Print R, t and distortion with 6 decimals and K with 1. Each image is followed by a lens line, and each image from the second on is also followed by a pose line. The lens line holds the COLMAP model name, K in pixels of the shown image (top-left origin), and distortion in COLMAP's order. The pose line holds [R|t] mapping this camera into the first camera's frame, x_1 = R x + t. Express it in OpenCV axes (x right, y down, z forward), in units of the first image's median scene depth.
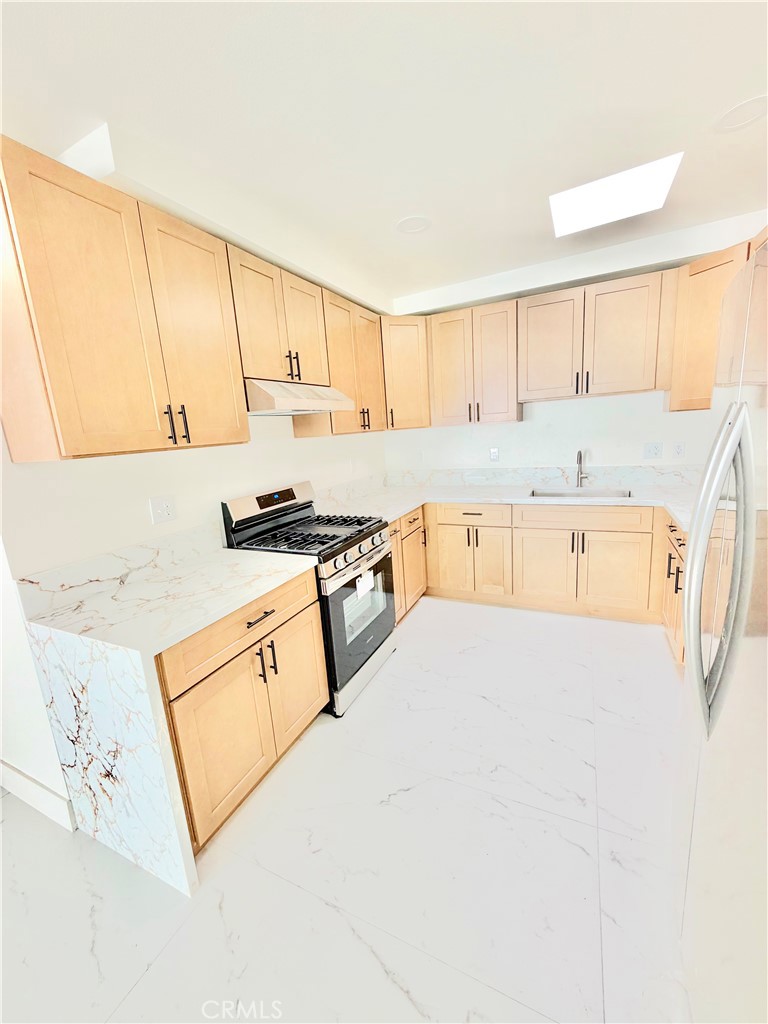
lens RADIAL K [[409.5, 0, 385.8], [0, 409.5, 511.7], [0, 0, 1]] dist [-0.000492, 0.000541]
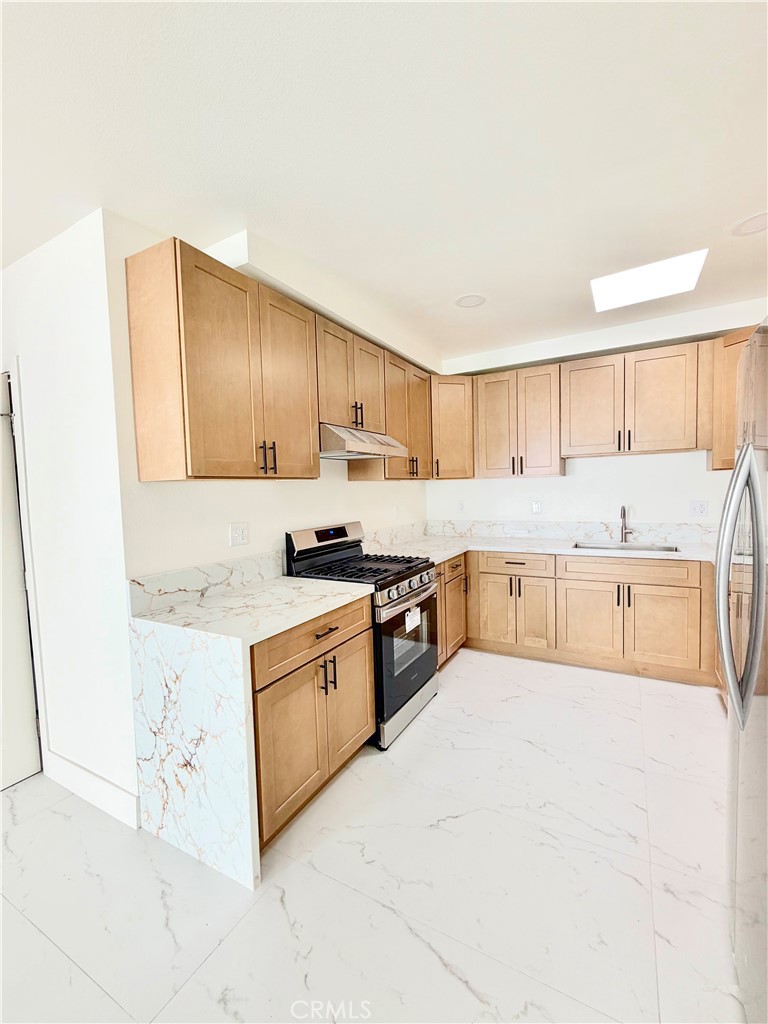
lens RADIAL K [[439.1, 0, 386.3], [0, 439.1, 514.4], [0, 0, 1]] dist [0.000784, -0.000738]
pose [[0.997403, 0.043419, -0.057467, -0.053592], [-0.051002, 0.989140, -0.137845, 0.058398], [0.050857, 0.140418, 0.988785, -0.113117]]
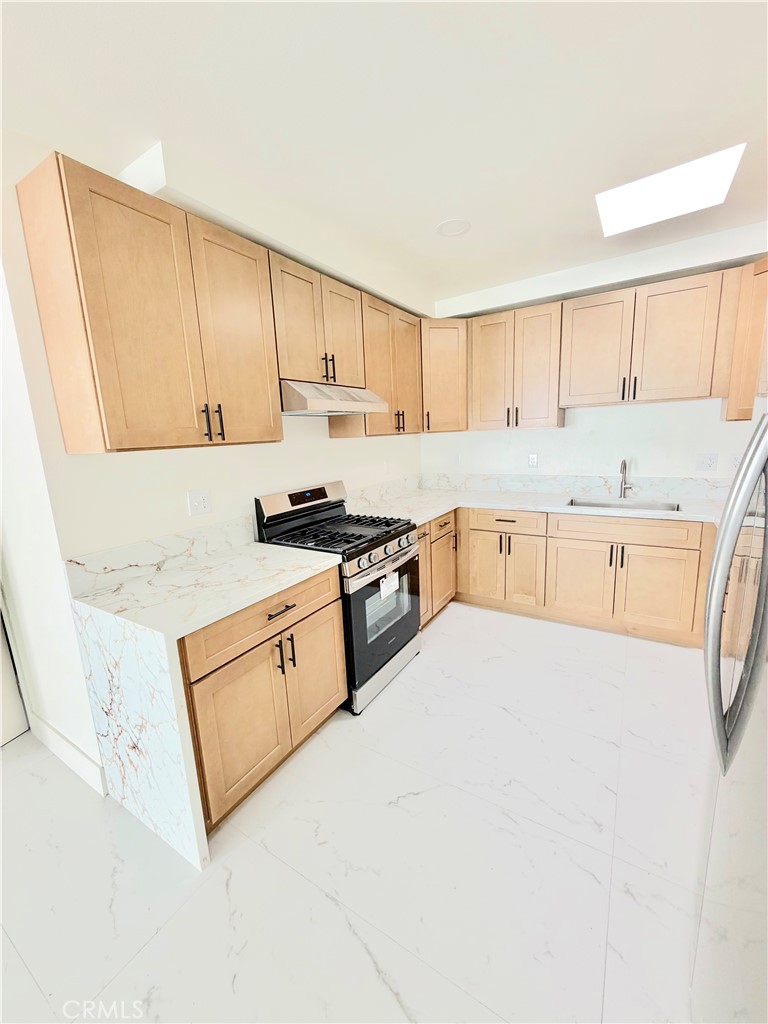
lens RADIAL K [[409.5, 0, 385.4], [0, 409.5, 511.9], [0, 0, 1]] dist [-0.000492, 0.000541]
pose [[0.993749, 0.045666, -0.101869, 0.028162], [-0.046074, 0.998937, -0.001656, -0.000551], [0.101685, 0.006339, 0.994796, -0.002215]]
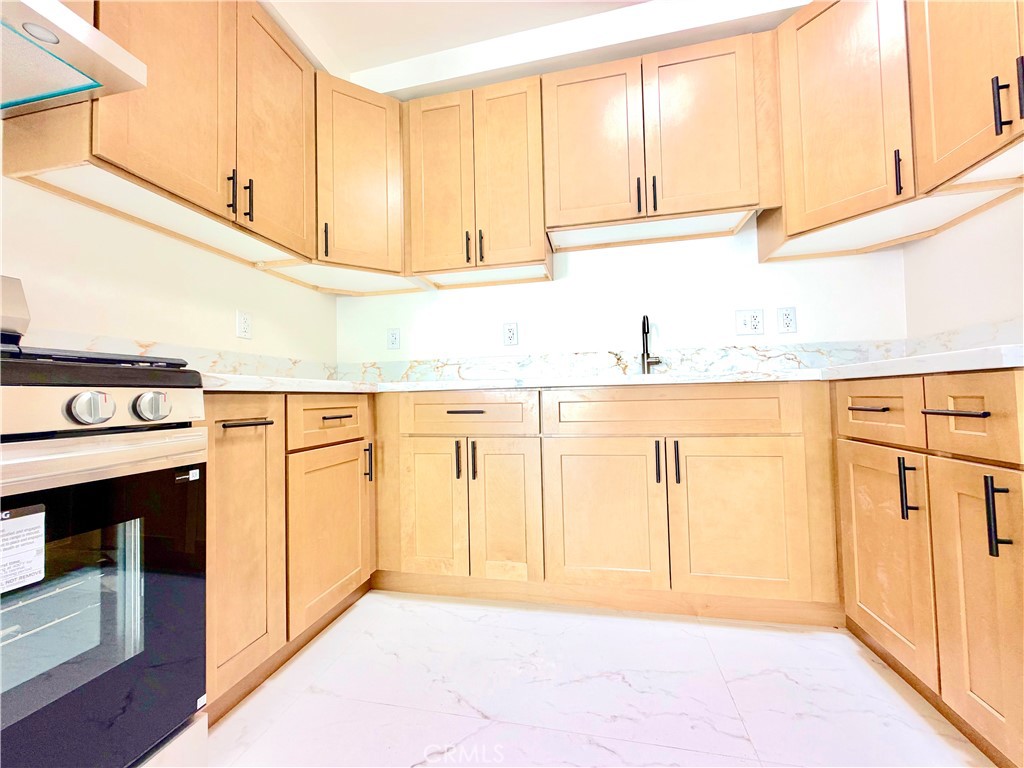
lens RADIAL K [[409.5, 0, 511.1], [0, 409.5, 384.1], [0, 0, 1]] dist [-0.000492, 0.000541]
pose [[0.973310, 0.053092, 0.223269, 0.169909], [0.003056, 0.969788, -0.243930, 0.108515], [-0.229474, 0.238102, 0.943742, 0.560768]]
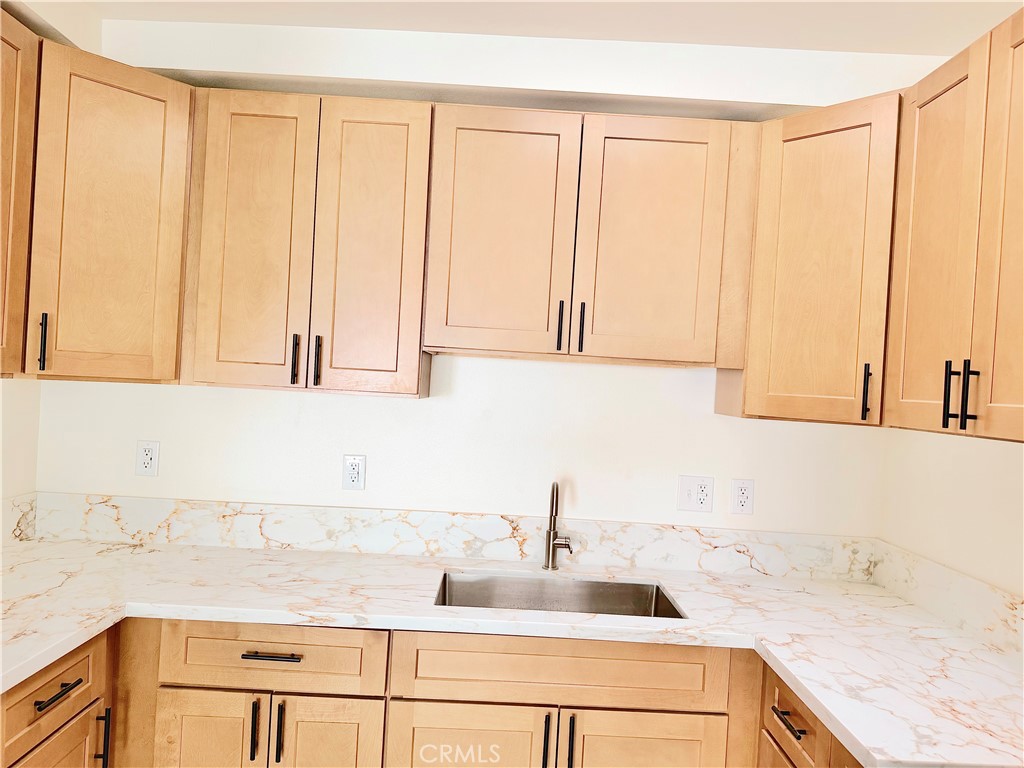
lens RADIAL K [[729.2, 0, 515.3], [0, 729.2, 386.6], [0, 0, 1]] dist [0.036910, -0.047753]
pose [[0.888937, 0.116806, 0.442886, 0.109837], [-0.026721, 0.978515, -0.204439, -0.103609], [-0.457250, 0.169899, 0.872959, 0.400576]]
